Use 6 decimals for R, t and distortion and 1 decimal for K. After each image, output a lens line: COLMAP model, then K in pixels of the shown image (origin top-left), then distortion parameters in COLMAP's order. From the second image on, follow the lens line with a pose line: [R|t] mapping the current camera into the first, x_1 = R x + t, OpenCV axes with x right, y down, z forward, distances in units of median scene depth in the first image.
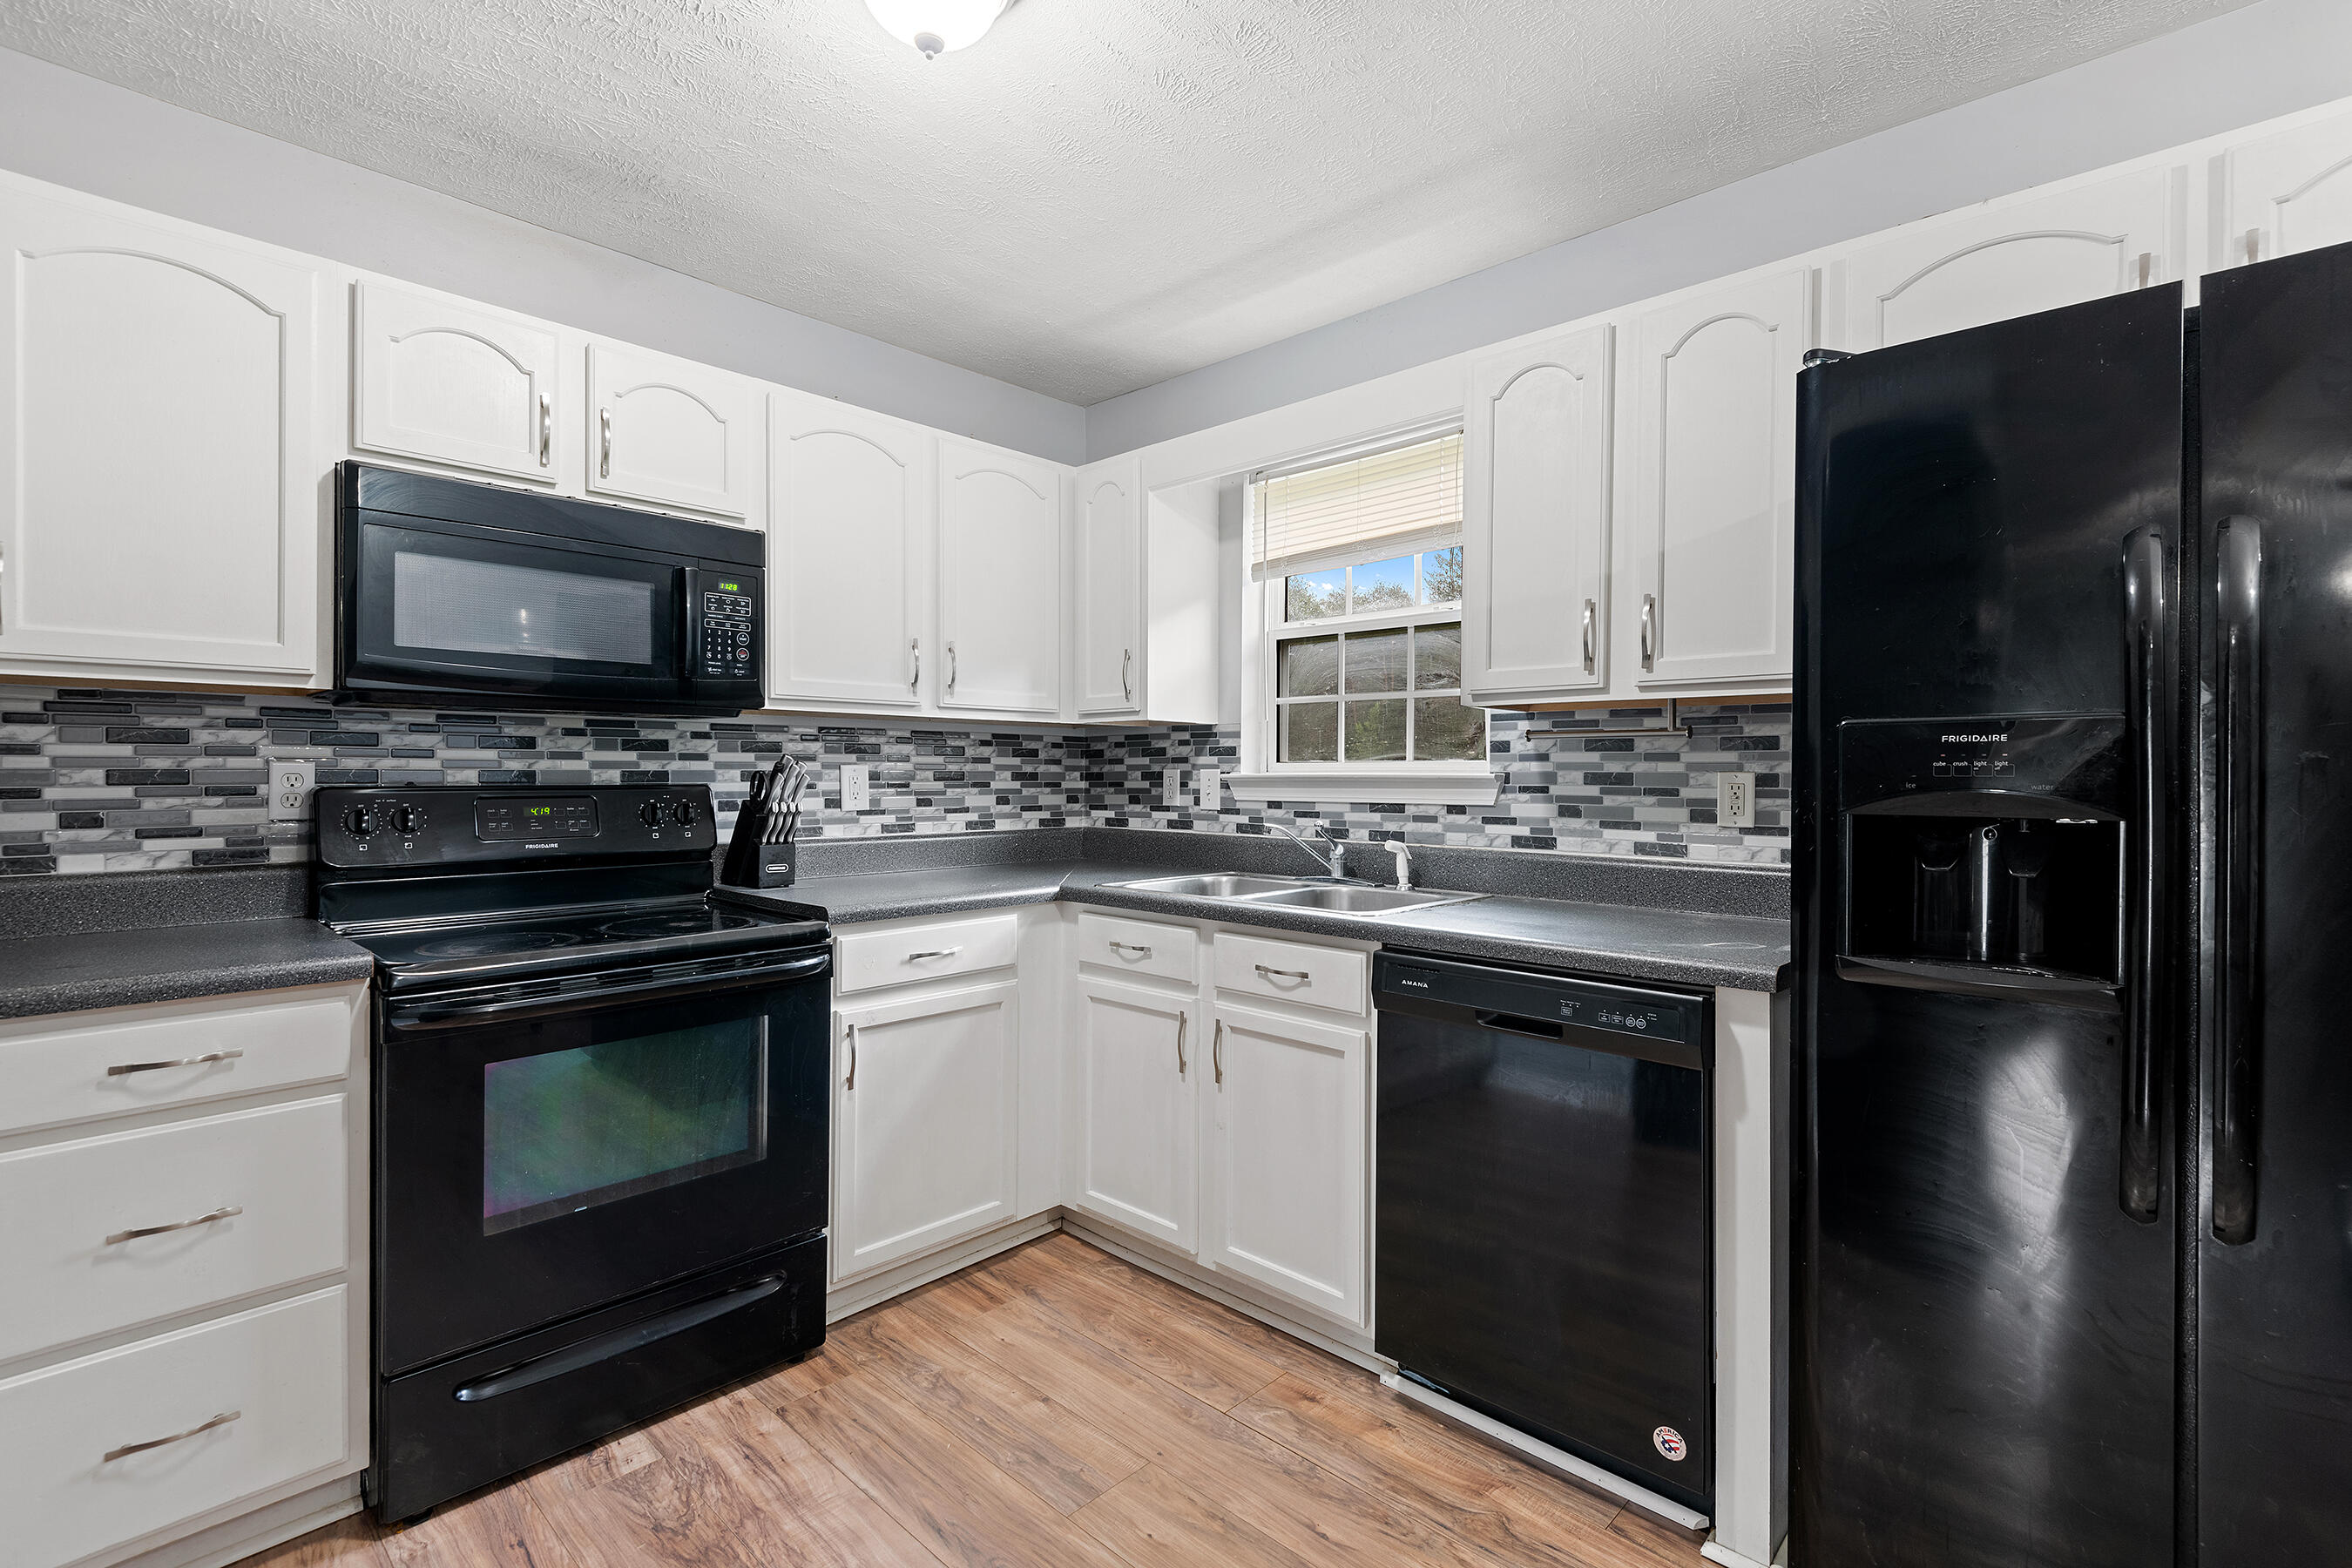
lens RADIAL K [[1085.1, 0, 1175.7], [0, 1085.1, 782.1], [0, 0, 1]] dist [0.011819, -0.009888]
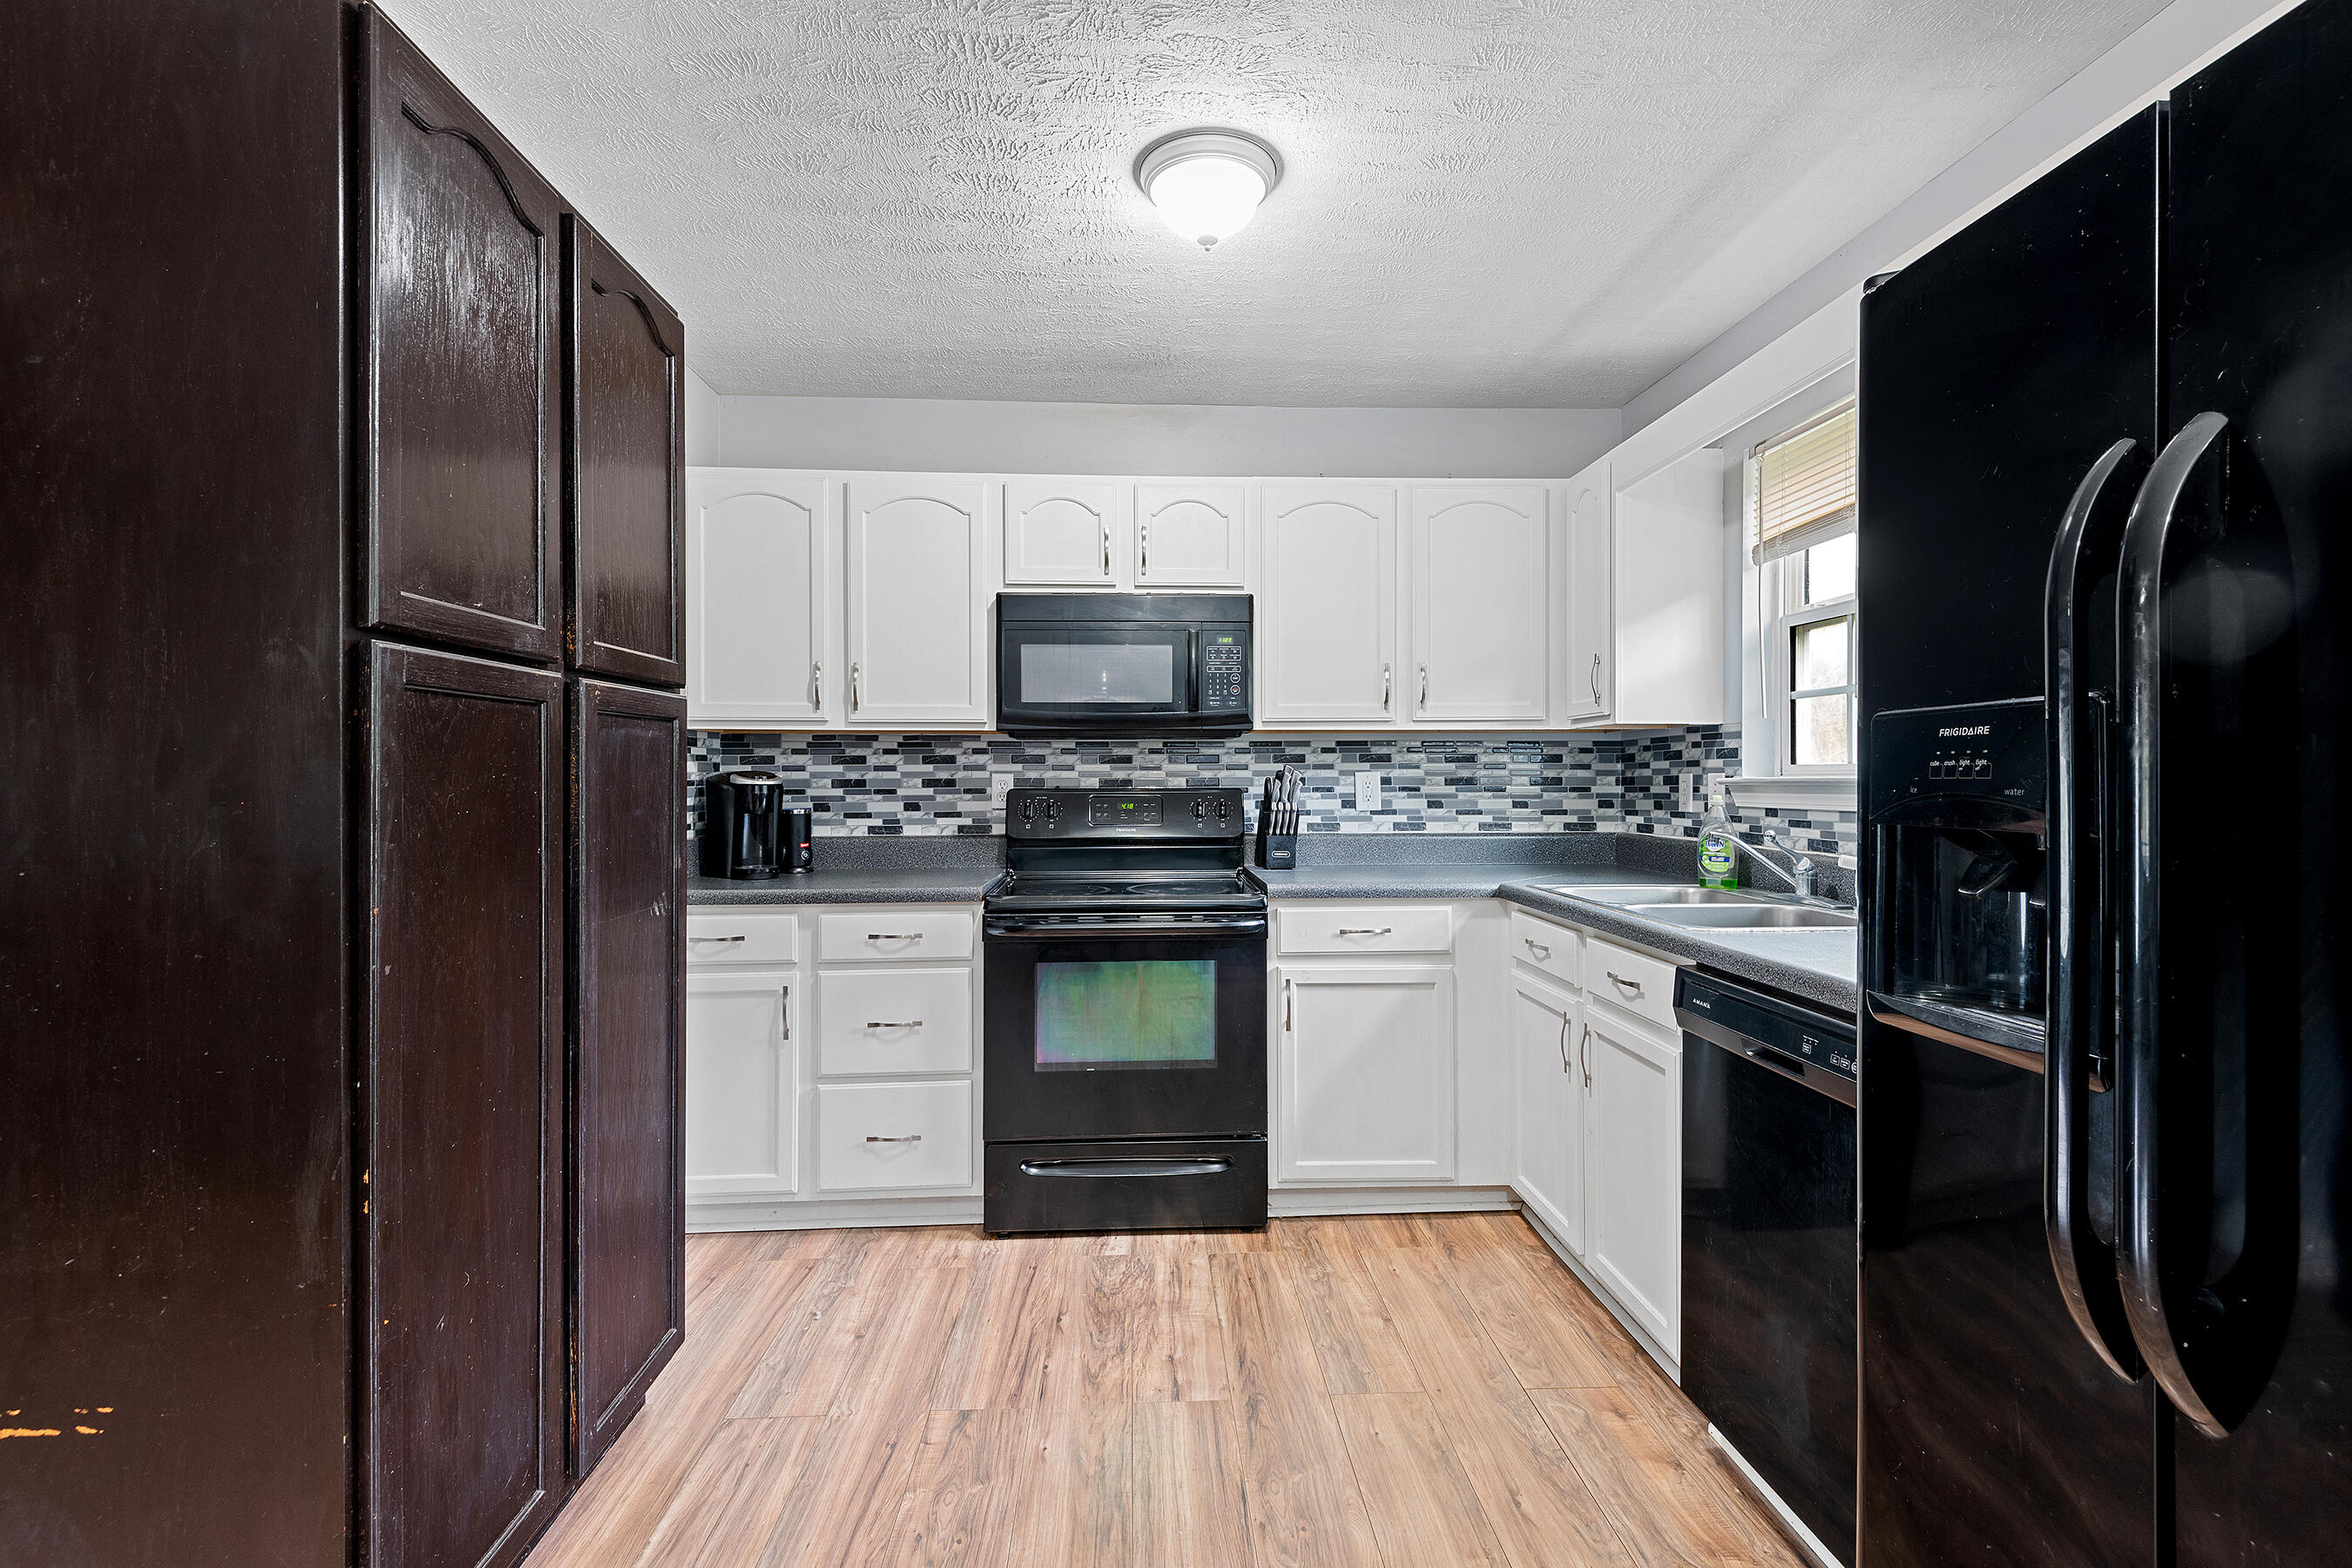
lens RADIAL K [[1085.1, 0, 1155.1], [0, 1085.1, 775.9], [0, 0, 1]] dist [0.011819, -0.009888]
pose [[0.703129, -0.006242, -0.711035, 0.502231], [-0.001477, 0.999946, -0.010240, 0.001120], [0.711061, 0.008250, 0.703082, 0.005583]]
